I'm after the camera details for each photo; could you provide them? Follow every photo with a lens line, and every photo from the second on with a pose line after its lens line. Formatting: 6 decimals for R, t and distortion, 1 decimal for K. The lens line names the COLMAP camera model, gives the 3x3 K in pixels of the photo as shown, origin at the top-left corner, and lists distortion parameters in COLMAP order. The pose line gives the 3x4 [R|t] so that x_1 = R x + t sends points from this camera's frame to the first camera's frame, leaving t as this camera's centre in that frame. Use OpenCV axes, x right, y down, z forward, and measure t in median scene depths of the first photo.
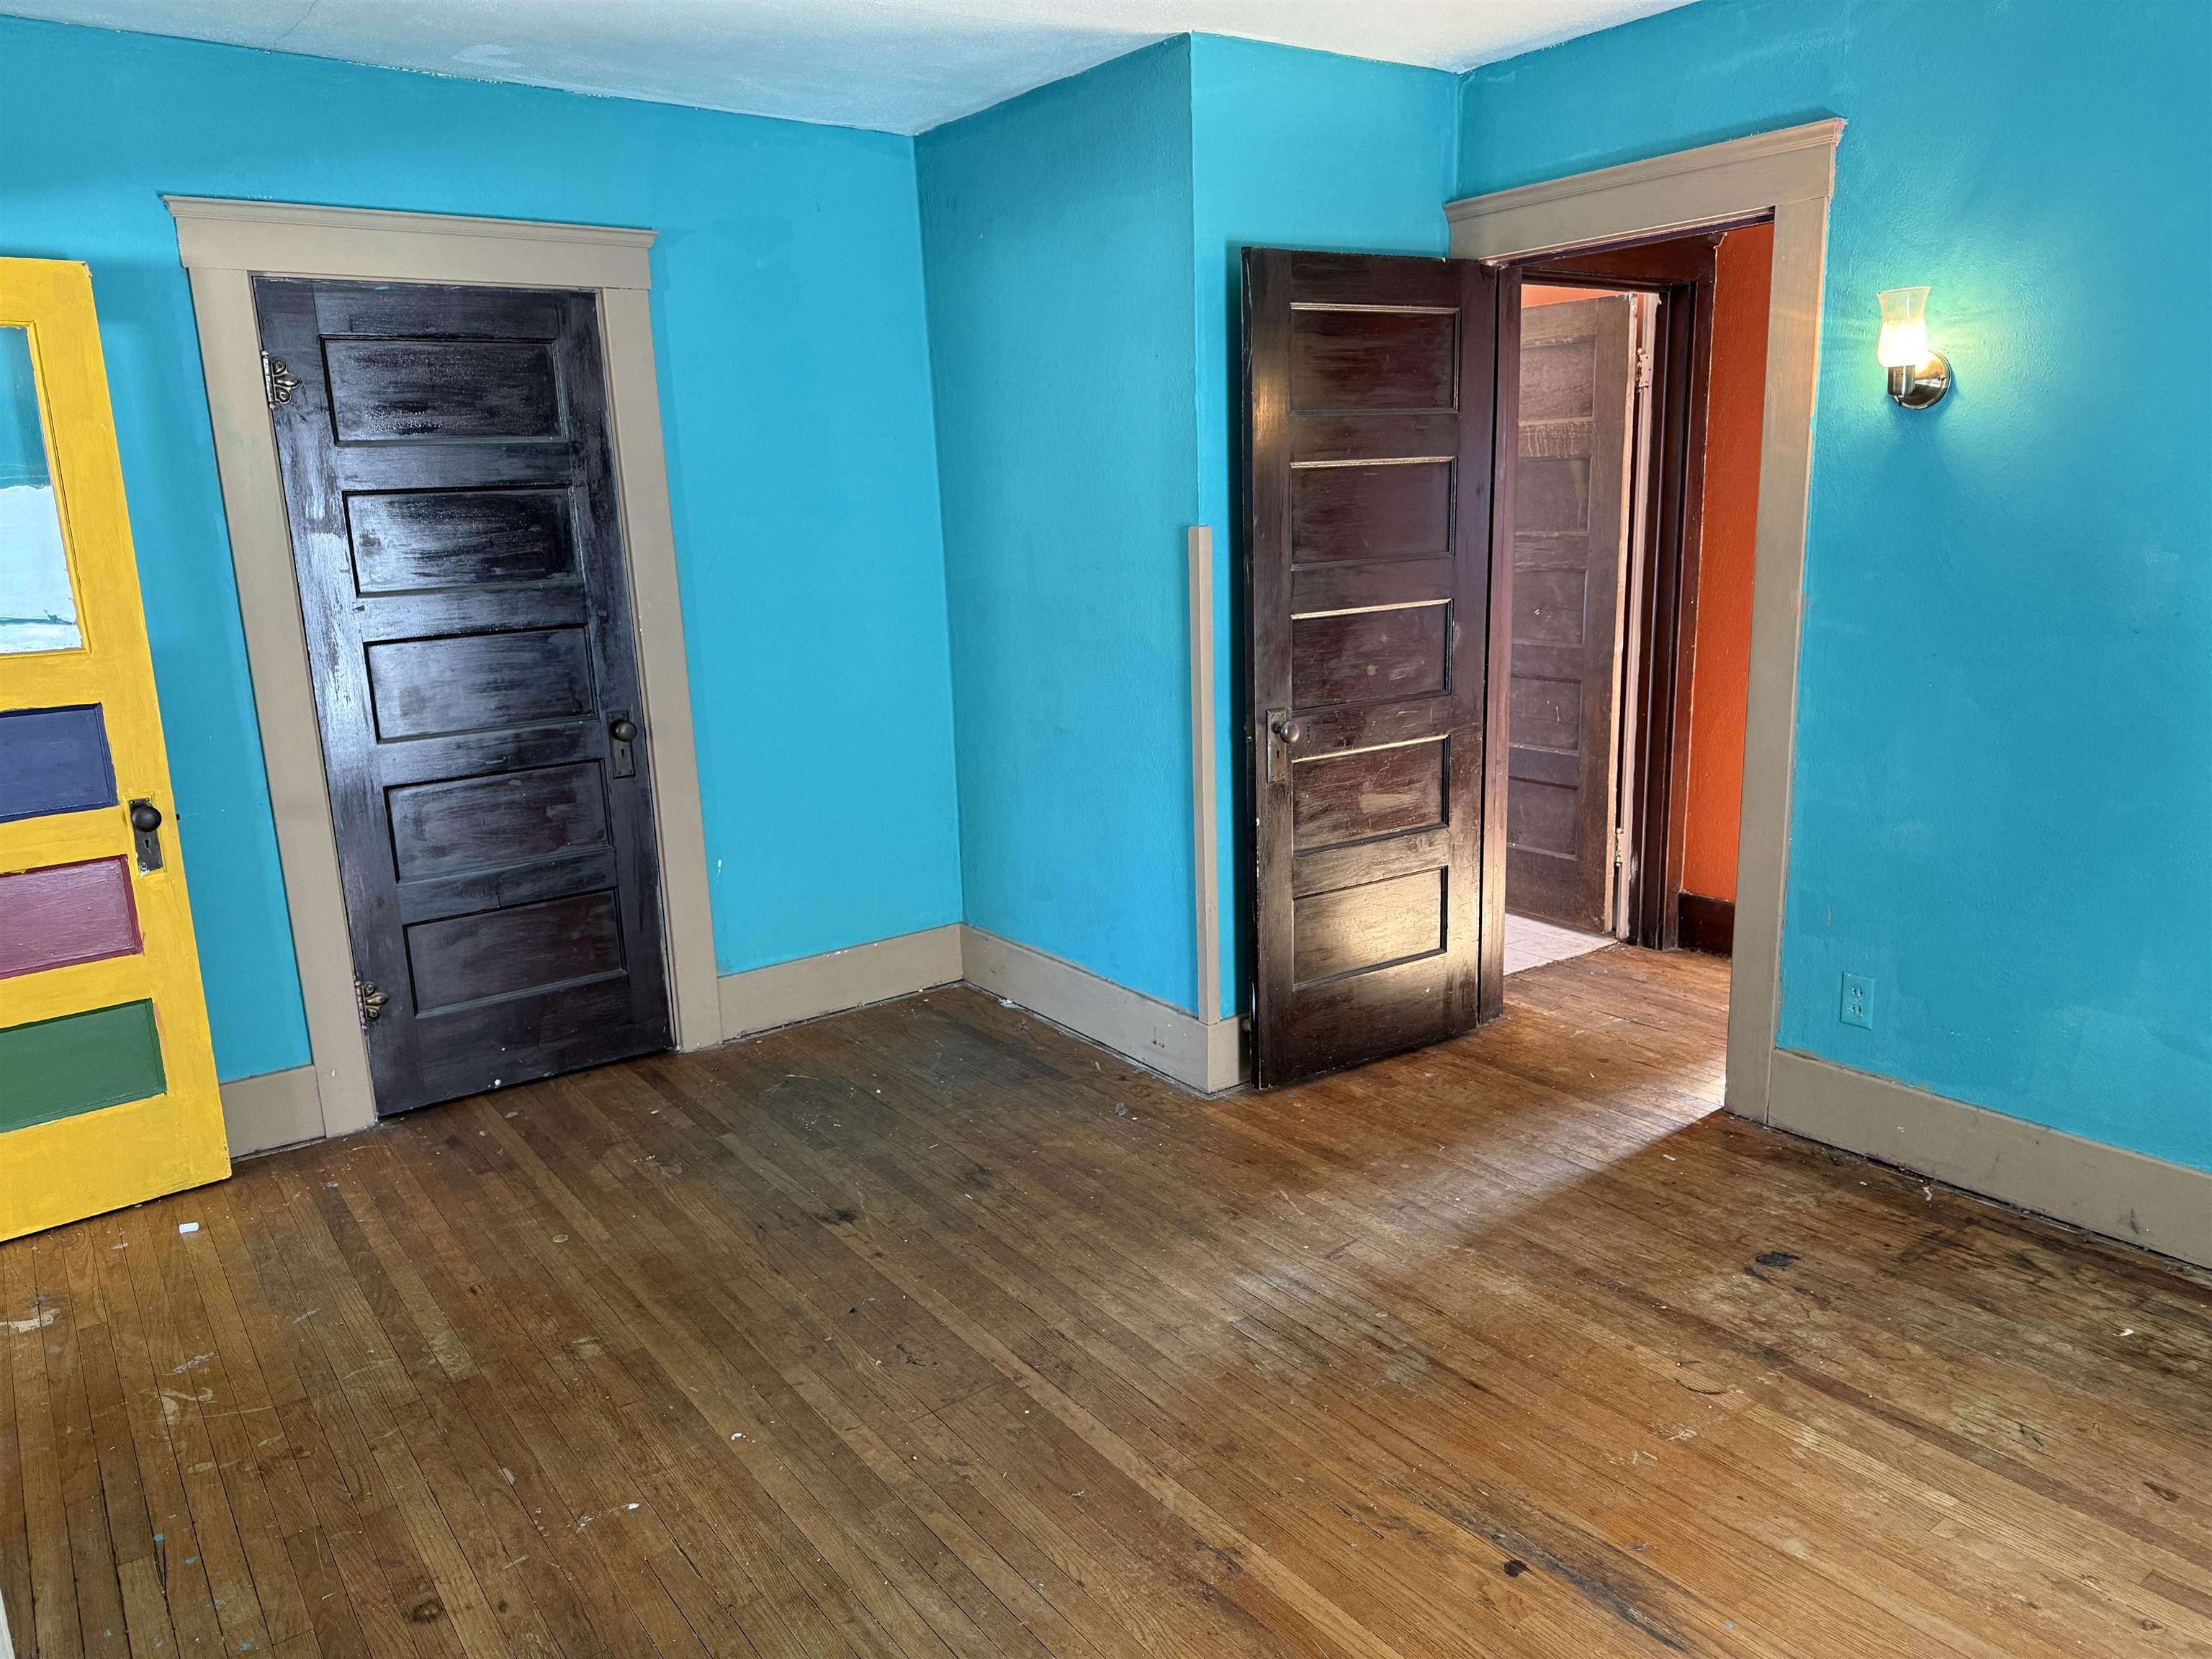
lens RADIAL K [[1570.8, 0, 1108.4], [0, 1570.8, 836.6], [0, 0, 1]] dist [0.119474, -0.156030]
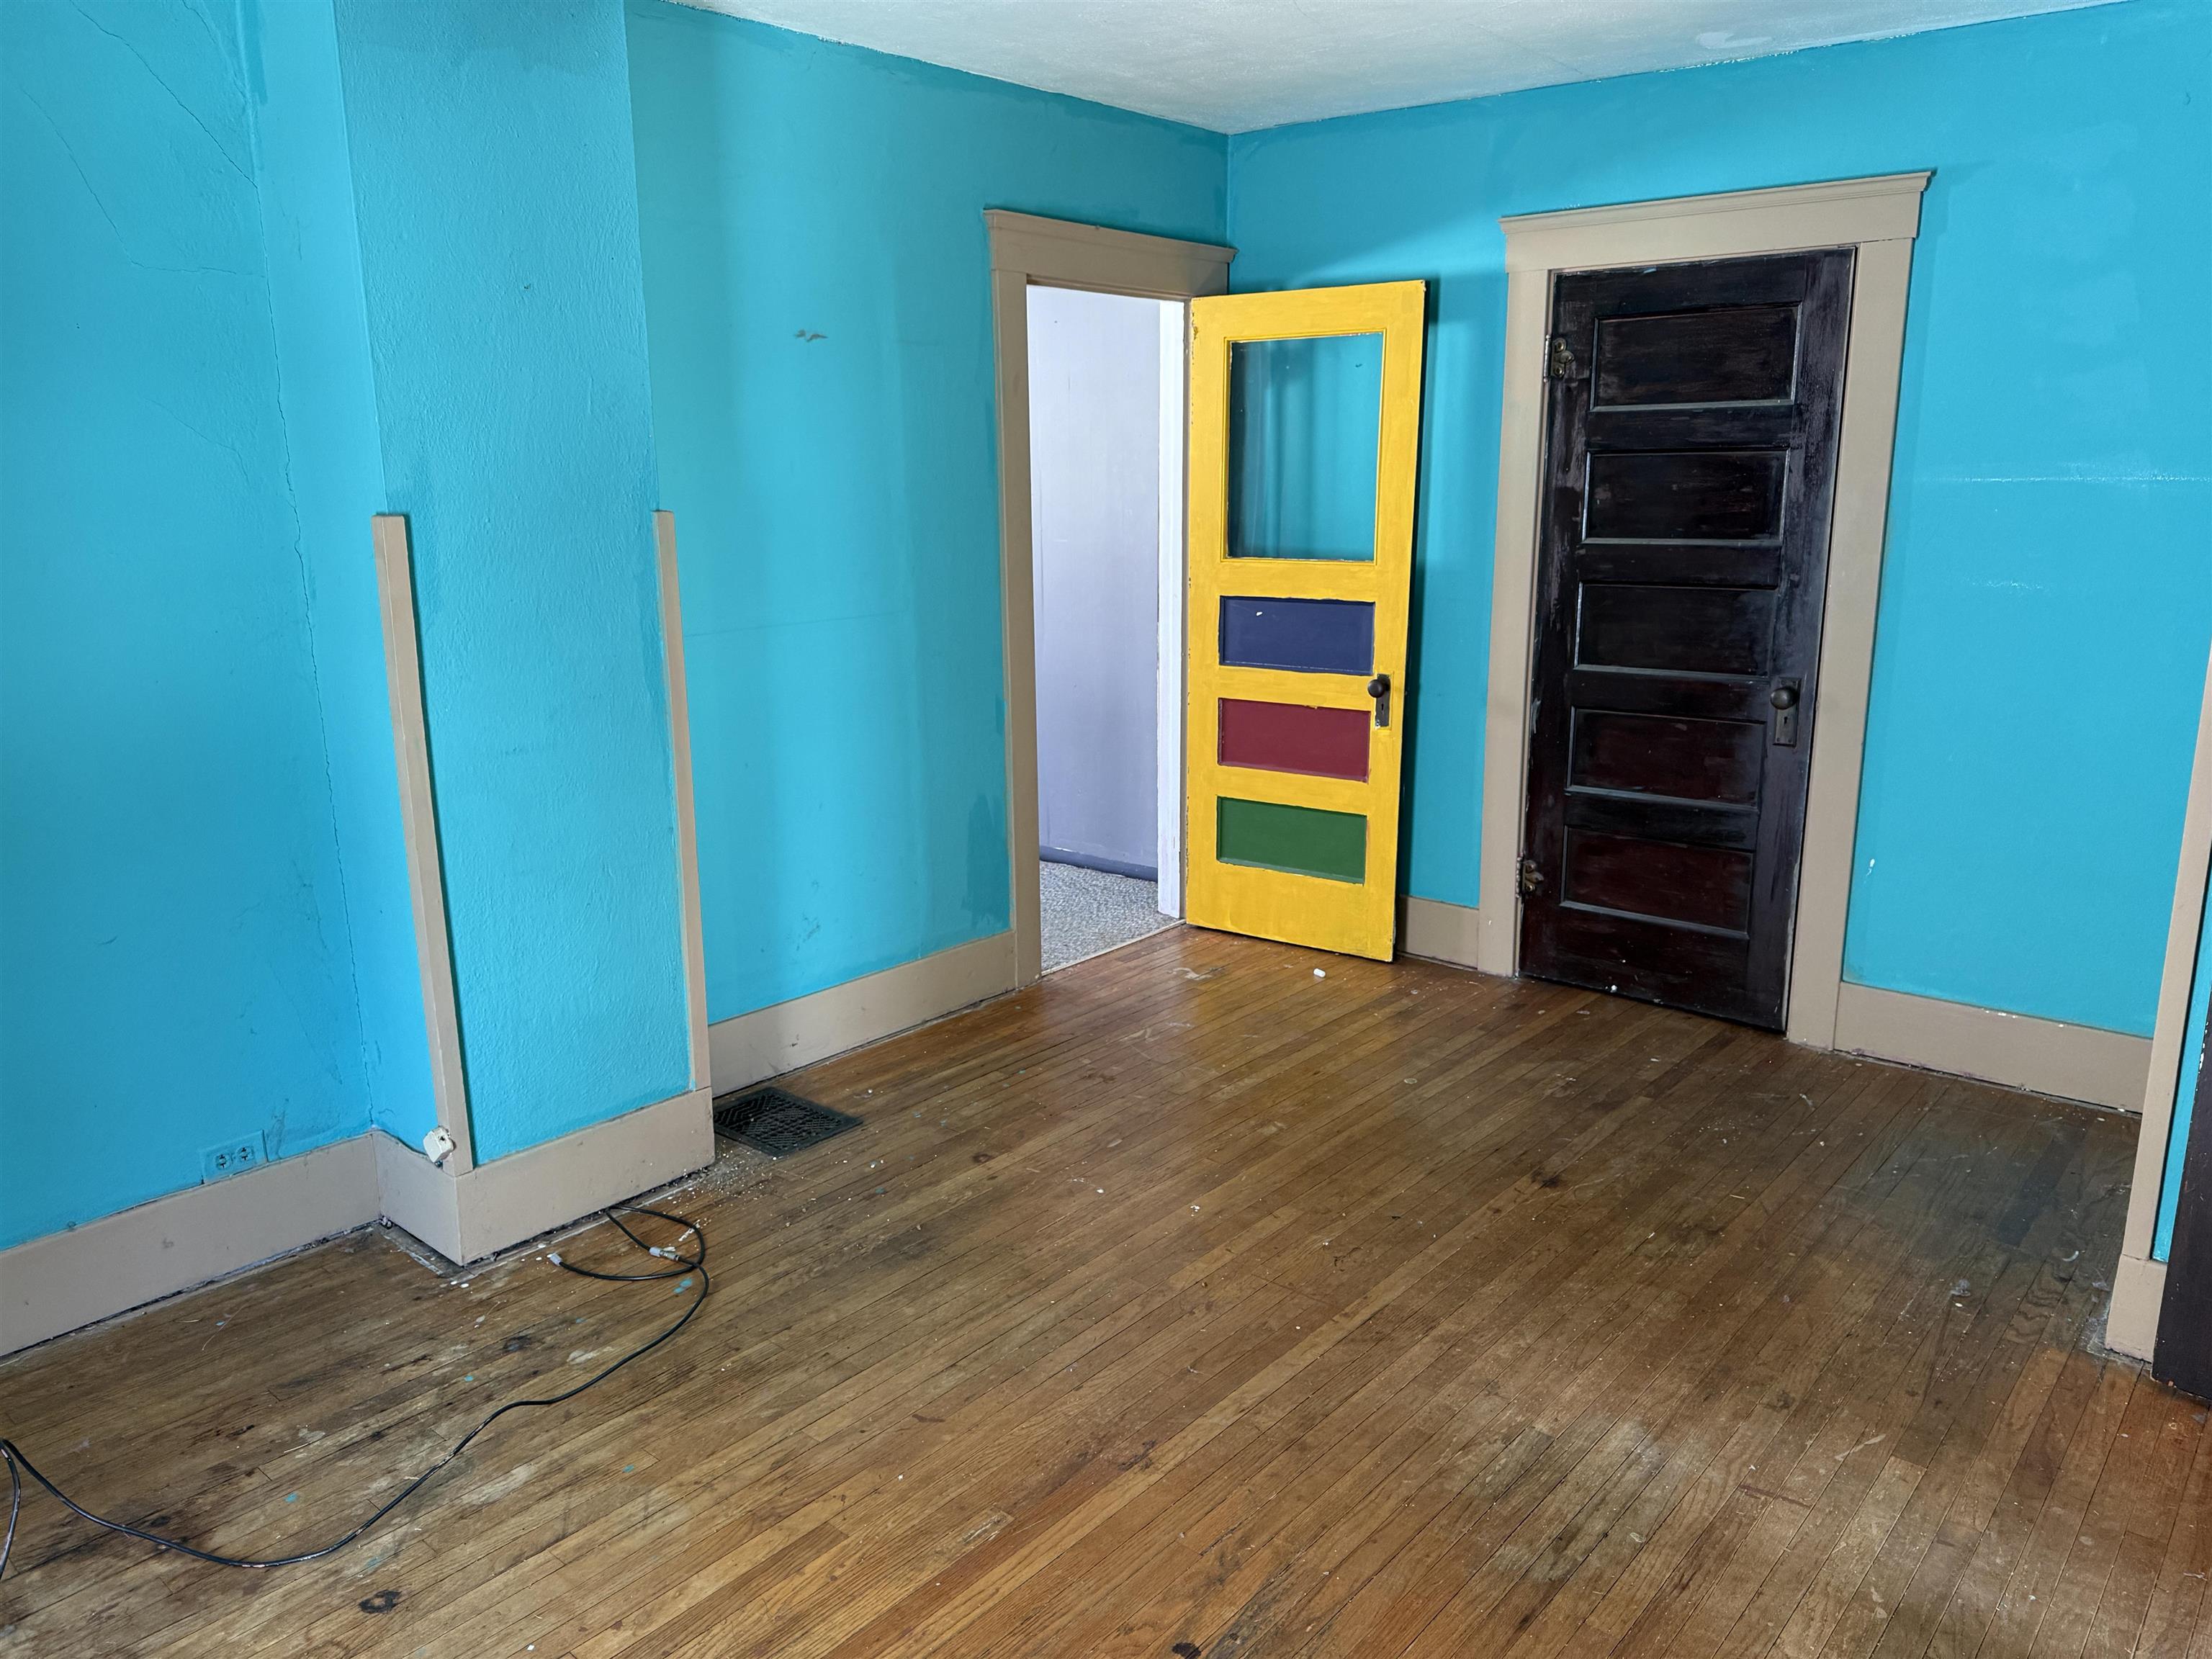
lens RADIAL K [[1570.8, 0, 1108.4], [0, 1570.8, 836.6], [0, 0, 1]] dist [0.119474, -0.156030]
pose [[0.225715, 0.252813, -0.940818, 0.639344], [-0.215713, 0.954738, 0.204801, -0.112681], [0.950011, 0.156720, 0.270033, 0.403219]]
